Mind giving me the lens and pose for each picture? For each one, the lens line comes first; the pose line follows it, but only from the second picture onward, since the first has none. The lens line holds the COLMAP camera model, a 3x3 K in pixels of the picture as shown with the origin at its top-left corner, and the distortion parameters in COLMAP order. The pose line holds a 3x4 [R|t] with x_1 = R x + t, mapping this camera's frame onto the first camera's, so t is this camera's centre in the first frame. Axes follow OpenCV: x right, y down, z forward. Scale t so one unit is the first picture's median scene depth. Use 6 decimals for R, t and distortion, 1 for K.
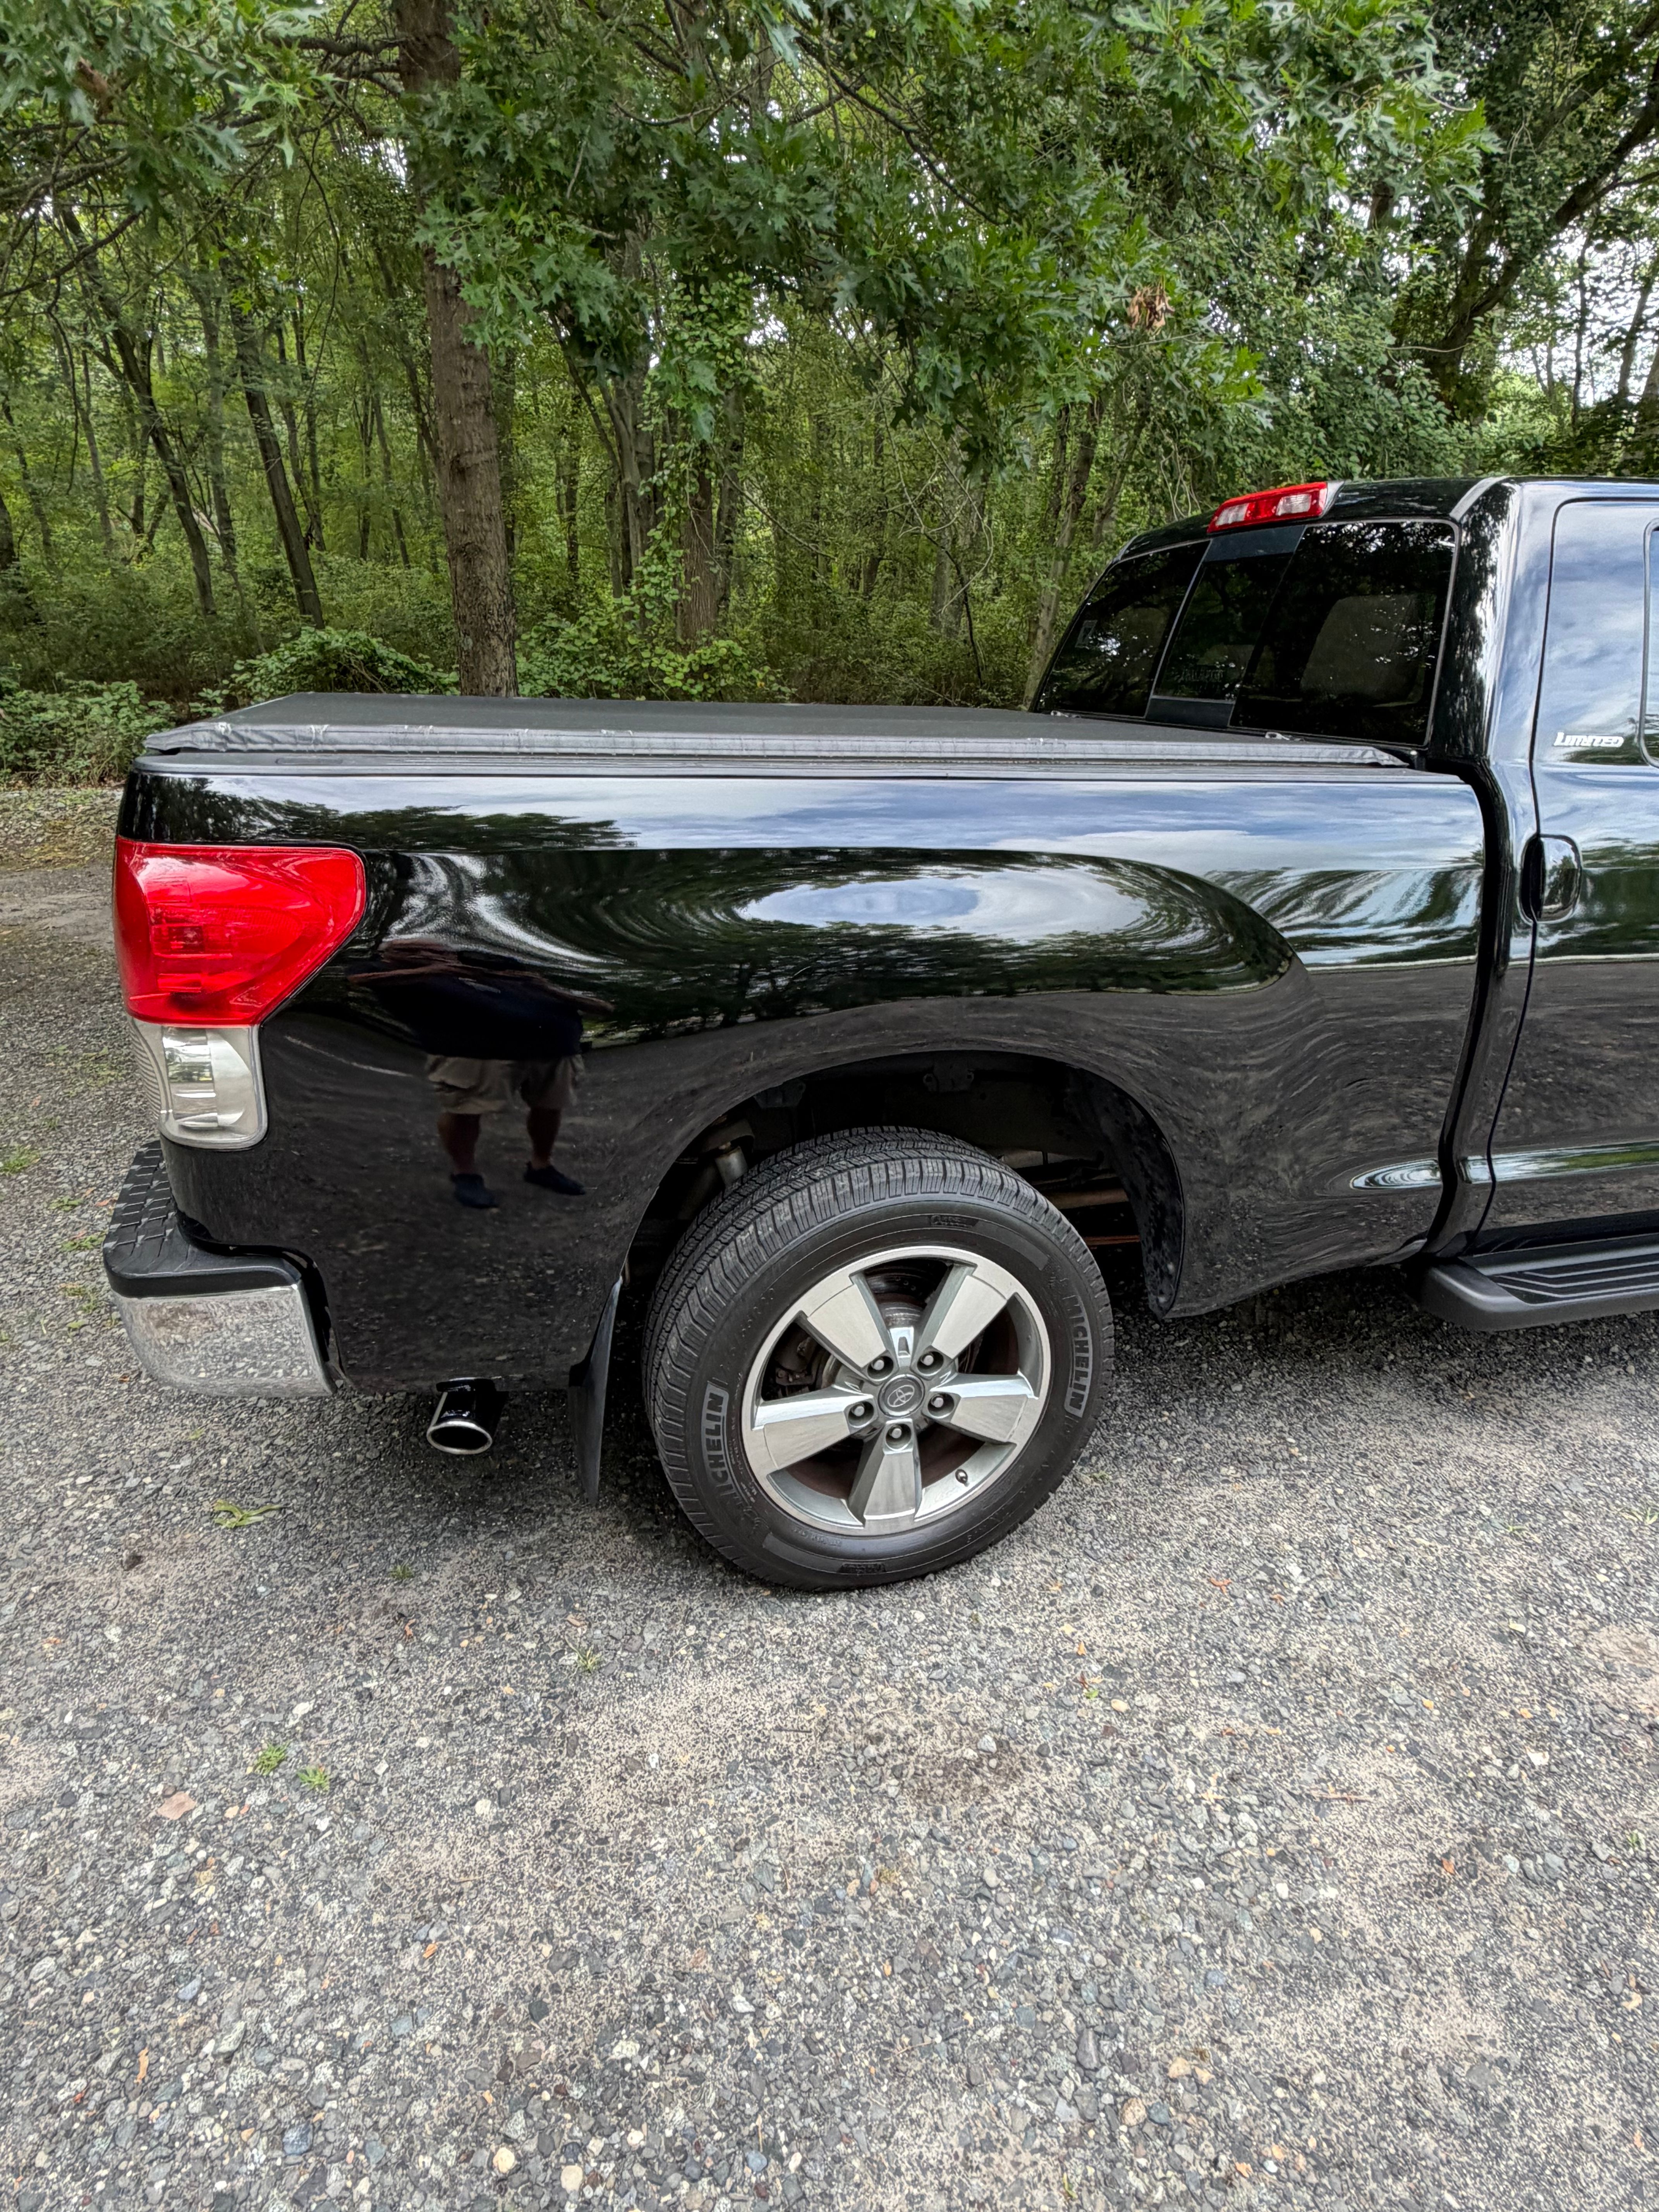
lens RADIAL K [[1222.0, 0, 807.2], [0, 1222.0, 1038.8], [0, 0, 1]] dist [0.003190, -0.002807]
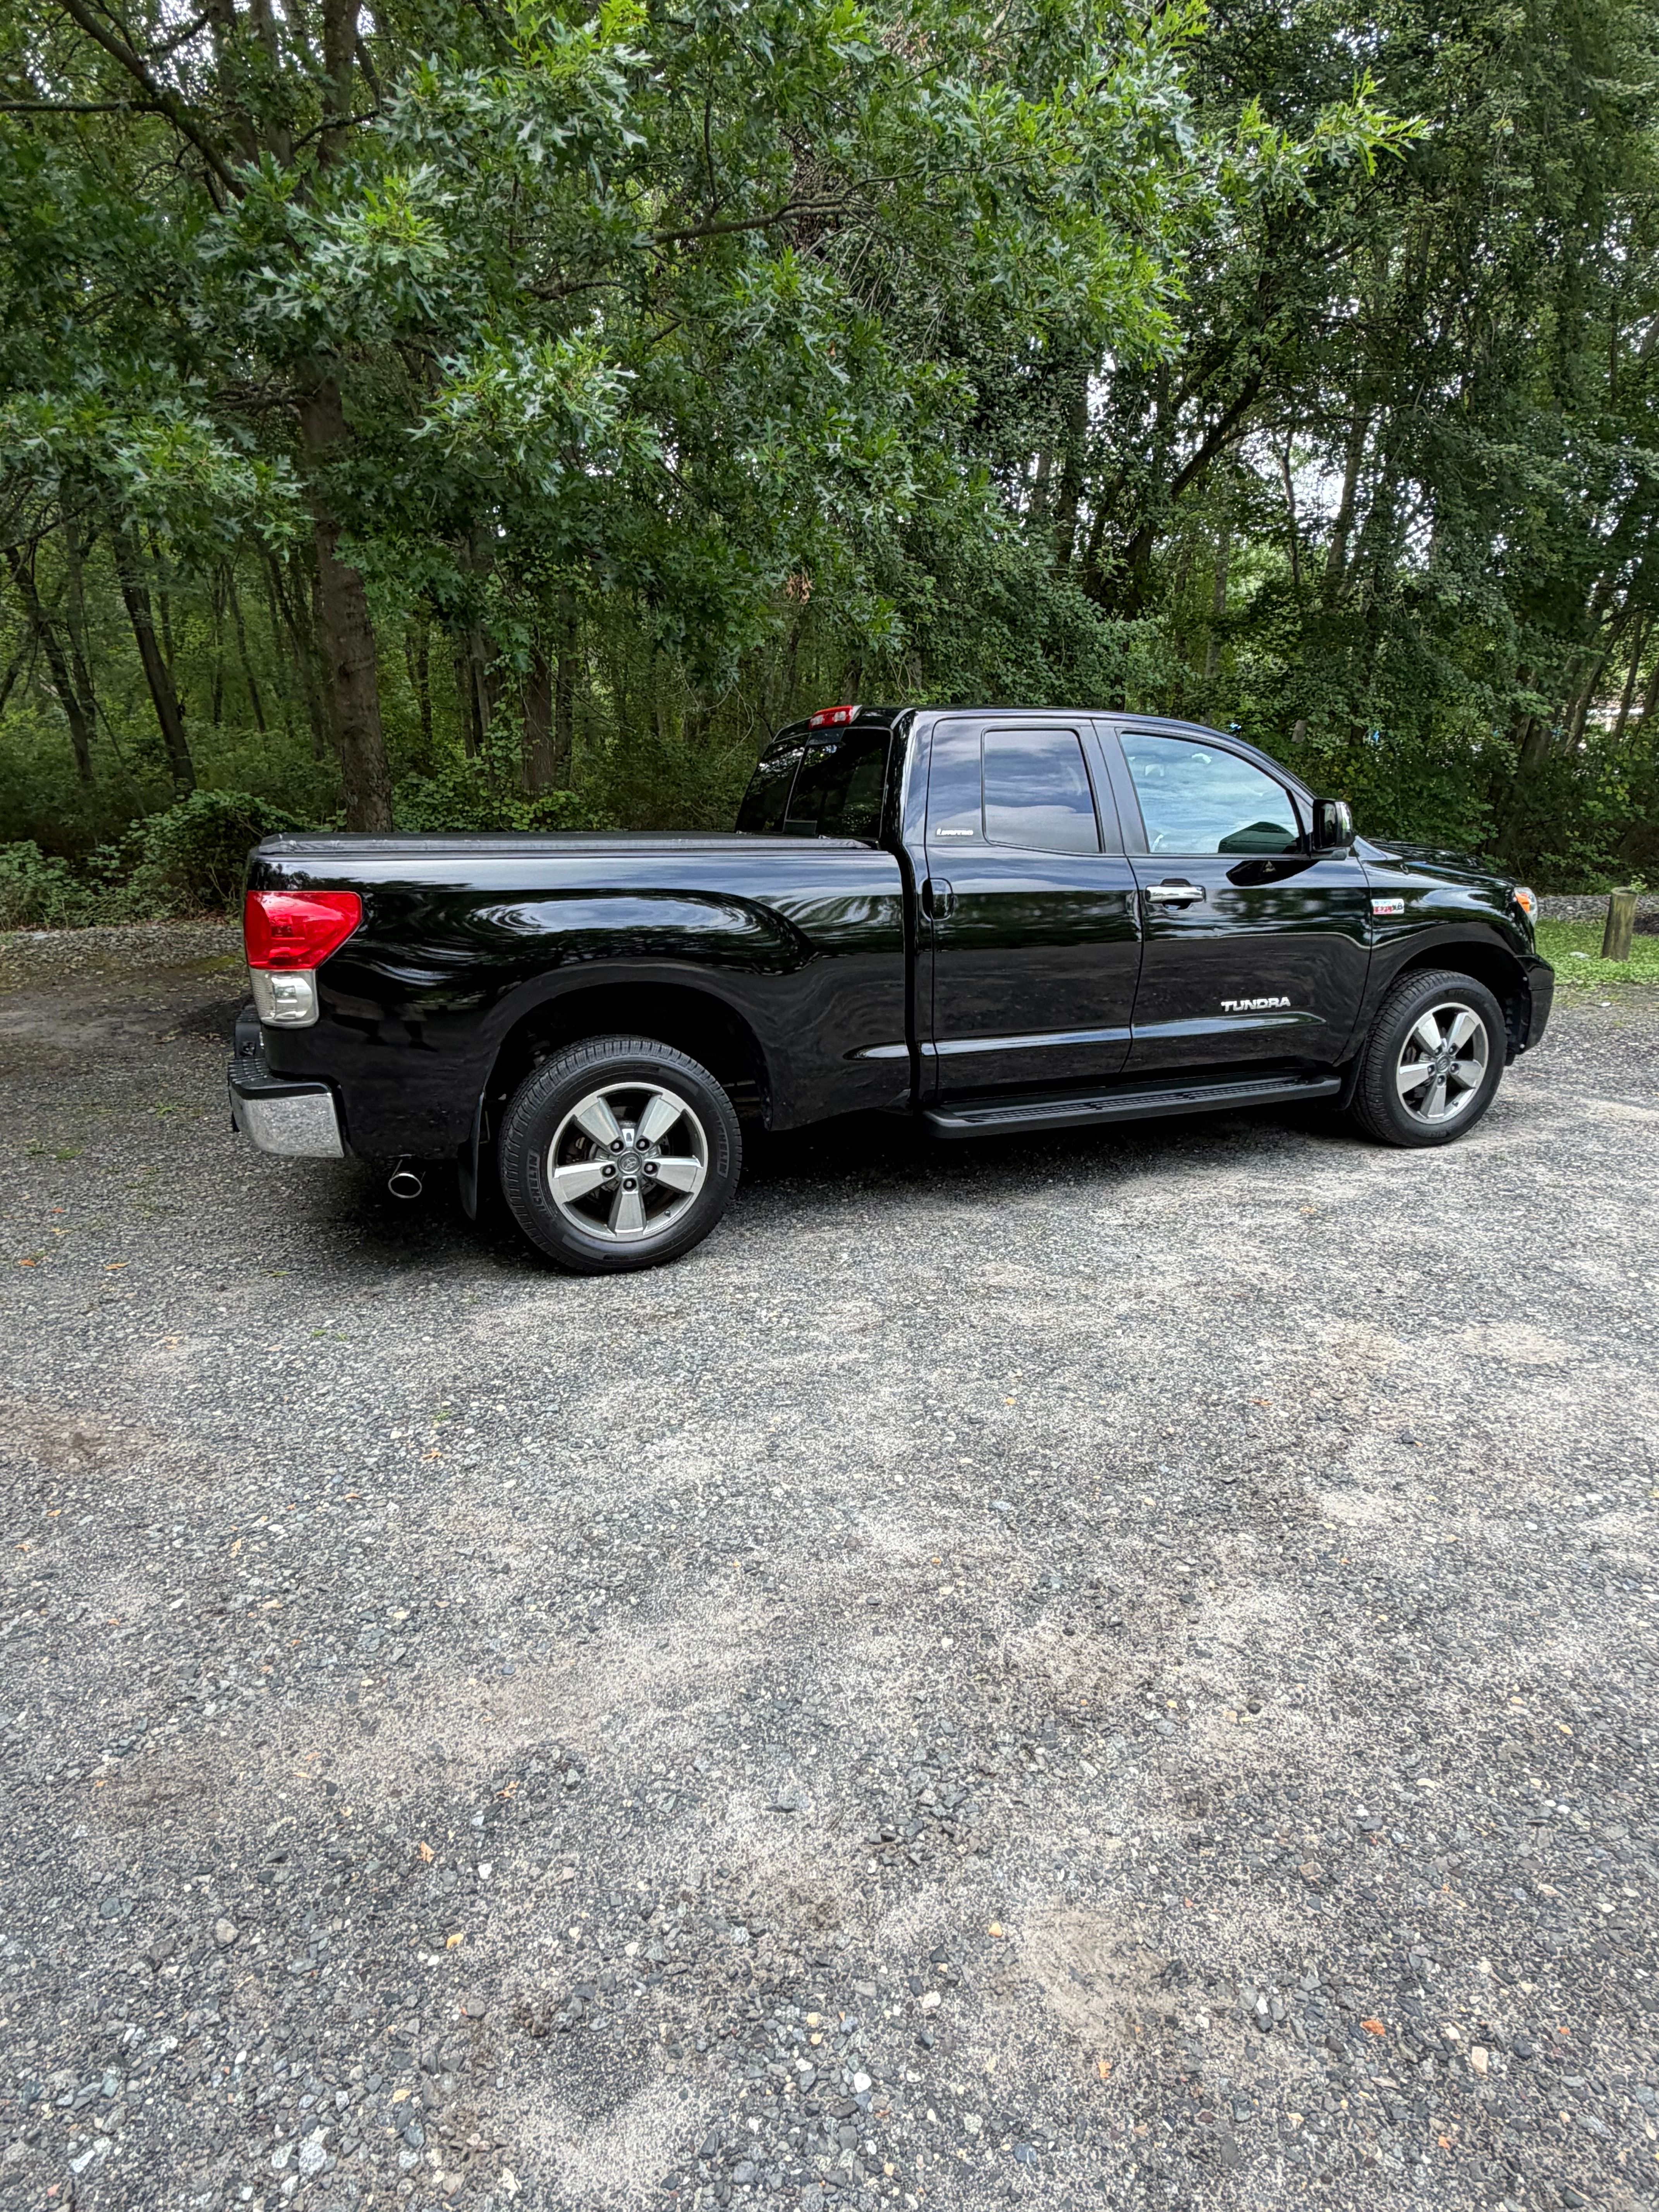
lens RADIAL K [[1293.4, 0, 829.3], [0, 1293.4, 1077.2], [0, 0, 1]] dist [-0.000850, 0.004063]
pose [[0.992783, -0.051444, 0.108331, 0.170312], [0.061097, 0.994266, -0.087760, 0.339859], [-0.103195, 0.093745, 0.990234, -1.084726]]
